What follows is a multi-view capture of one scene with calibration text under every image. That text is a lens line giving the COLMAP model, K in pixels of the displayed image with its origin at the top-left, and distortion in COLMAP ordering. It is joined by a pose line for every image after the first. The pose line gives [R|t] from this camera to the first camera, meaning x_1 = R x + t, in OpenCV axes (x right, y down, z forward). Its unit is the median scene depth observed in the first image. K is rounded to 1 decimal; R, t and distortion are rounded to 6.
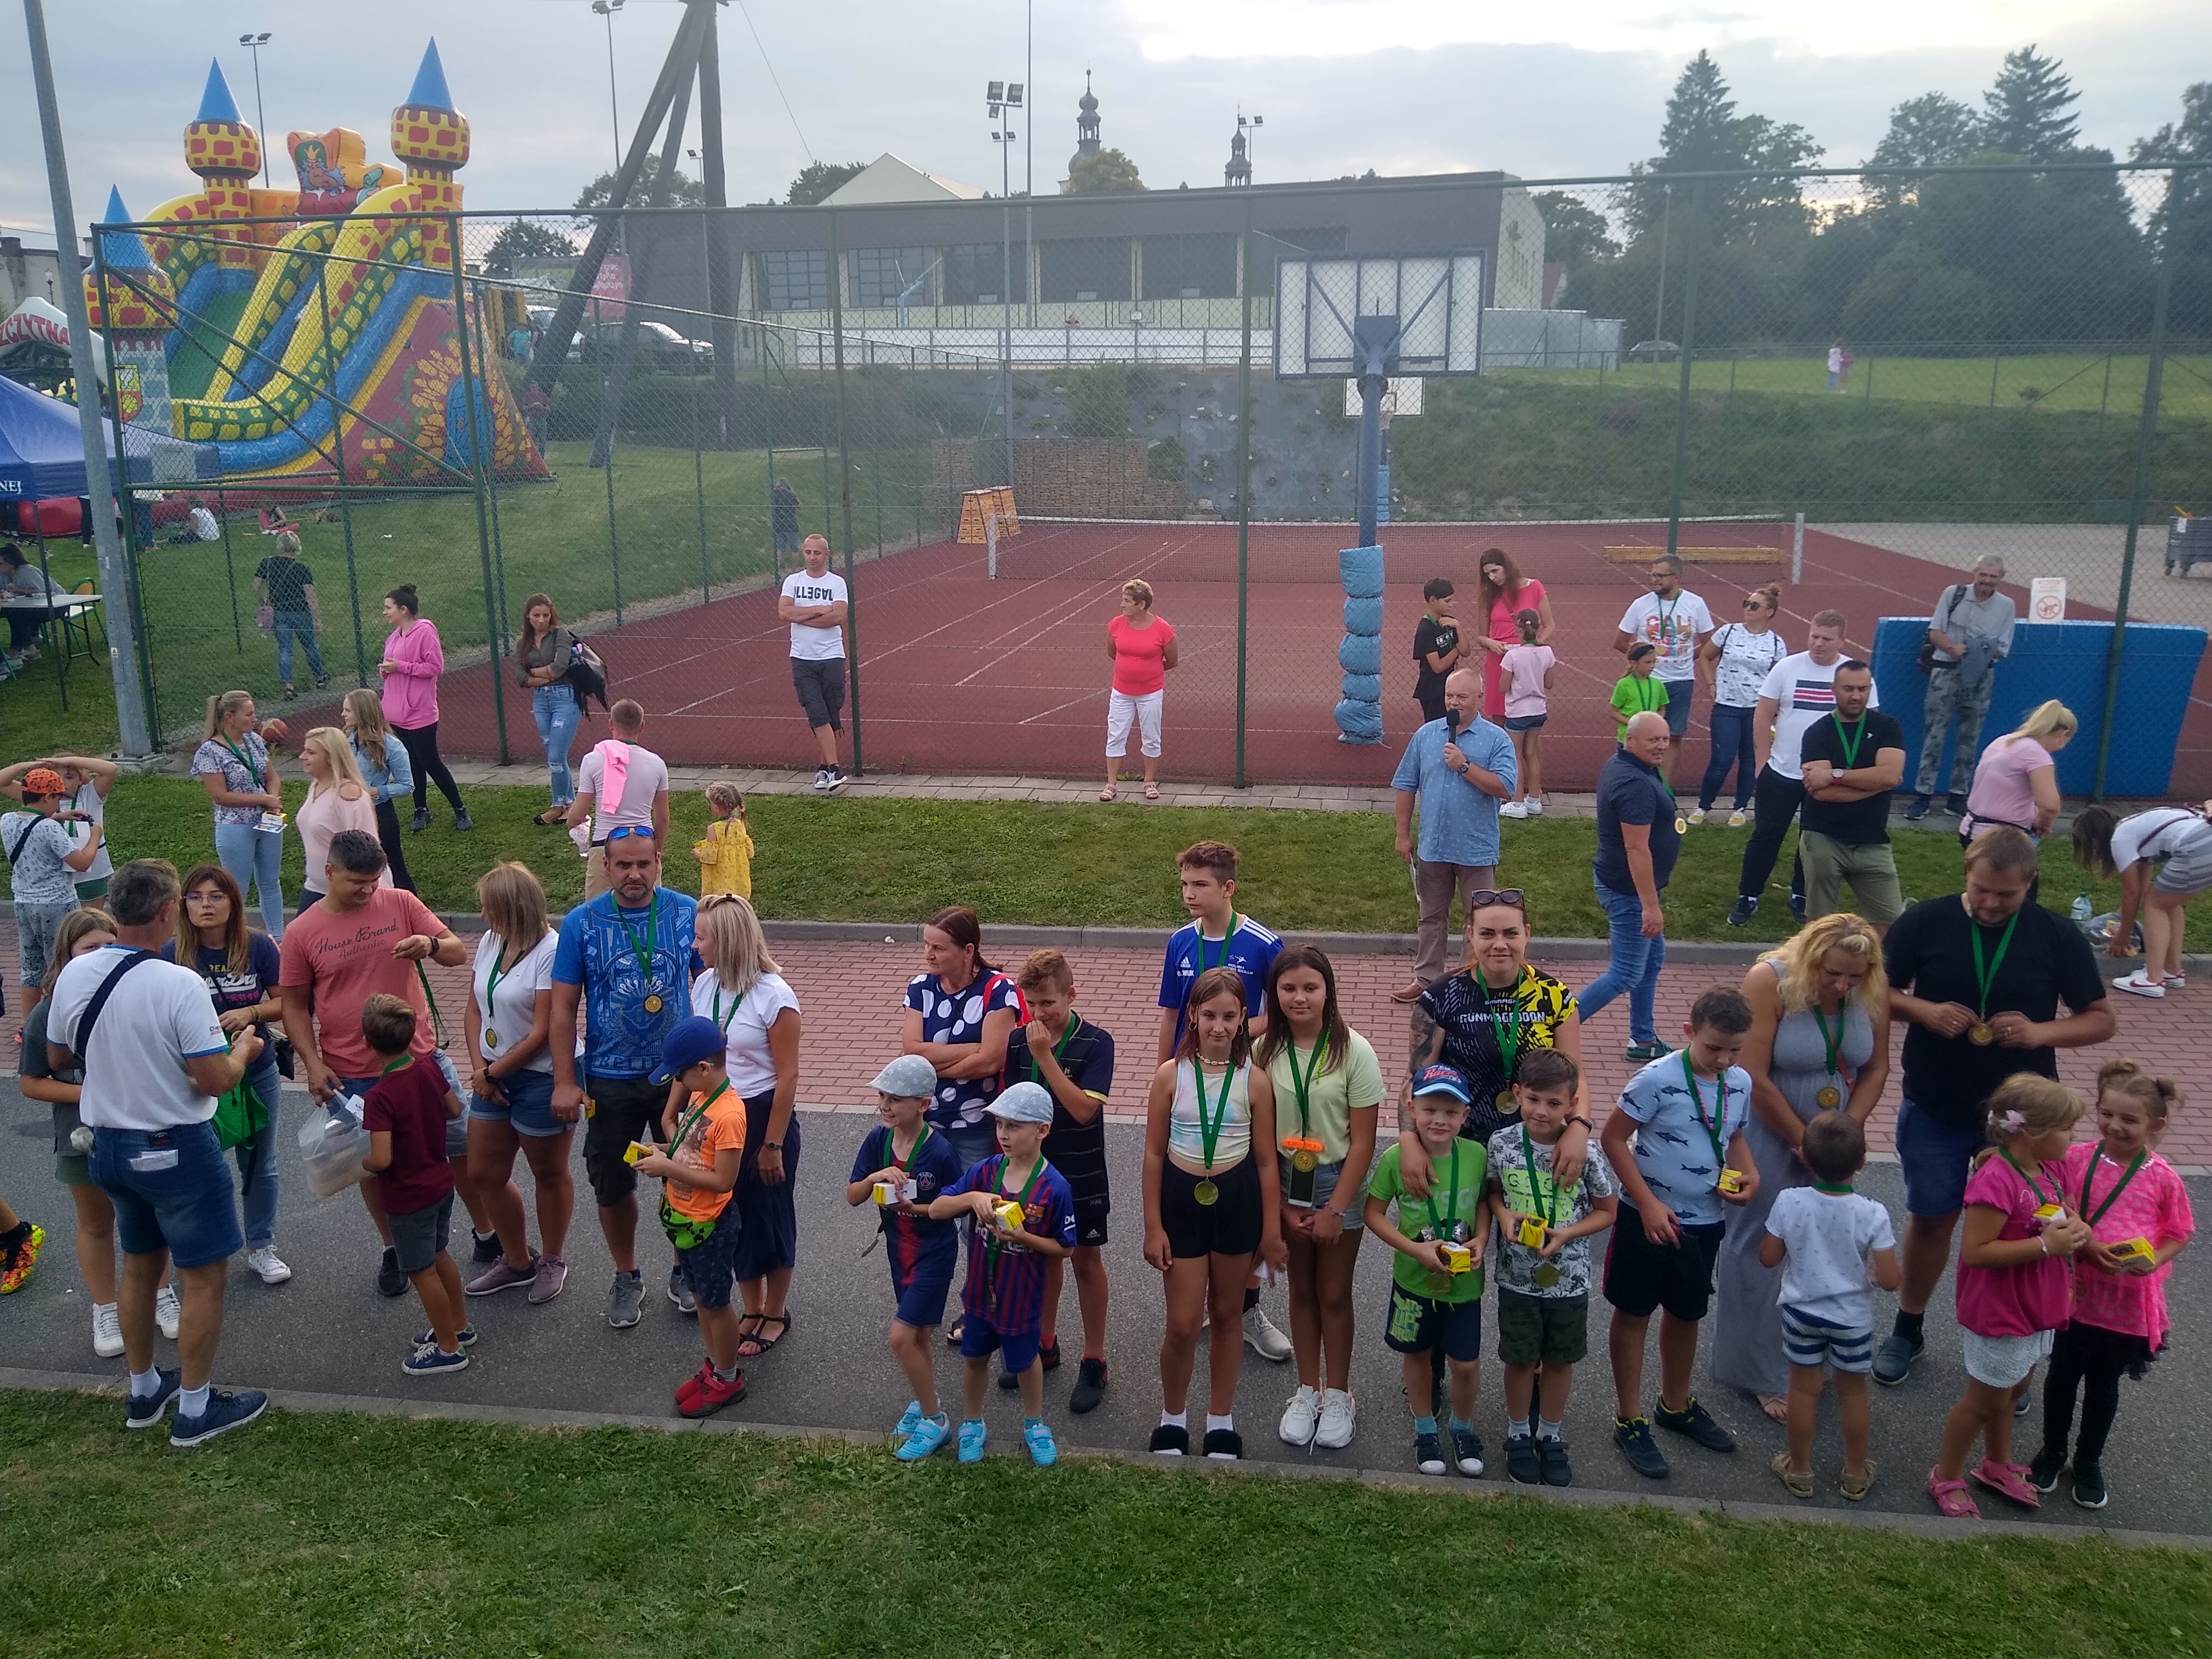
lens RADIAL K [[1726.8, 0, 1111.4], [0, 1726.8, 839.4], [0, 0, 1]] dist [0.072213, -0.130811]
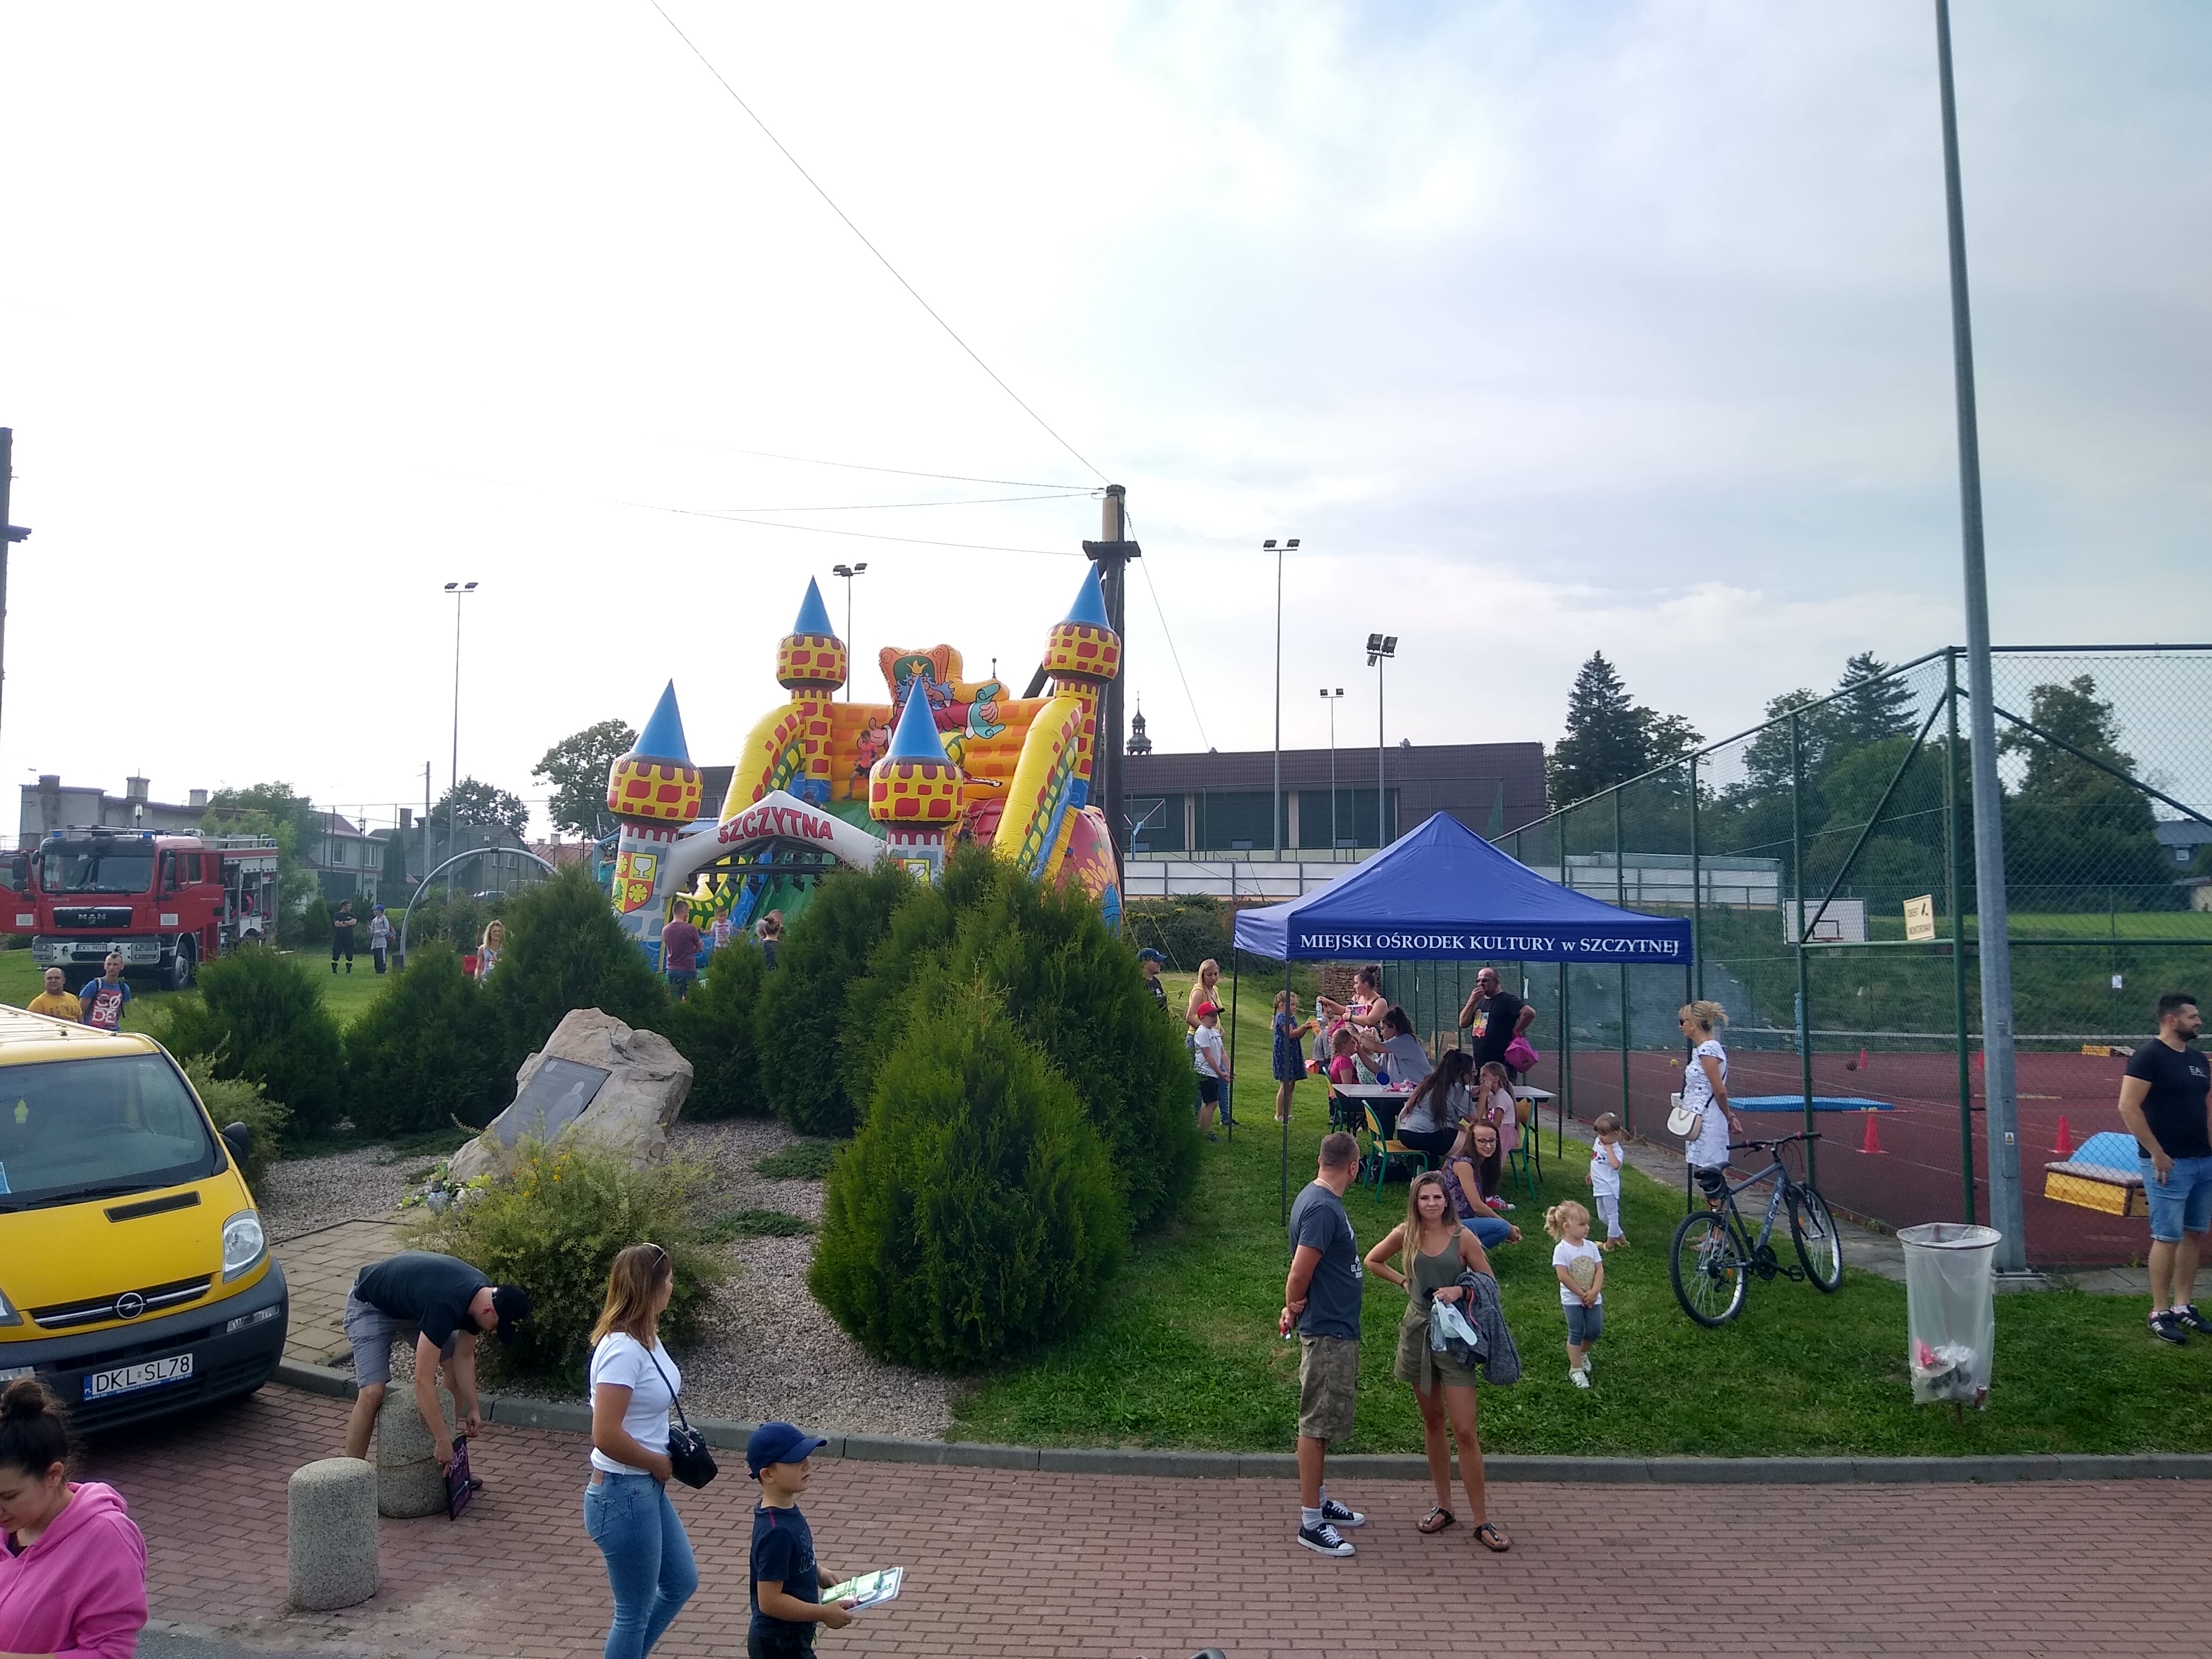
lens RADIAL K [[1750.7, 0, 881.8], [0, 1750.7, 831.6], [0, 0, 1]] dist [-0.022301, -0.003094]
pose [[0.993224, 0.013312, 0.115448, -0.365732], [0.024845, 0.946127, -0.322841, 0.004669], [-0.113526, 0.323522, 0.939386, 0.070129]]
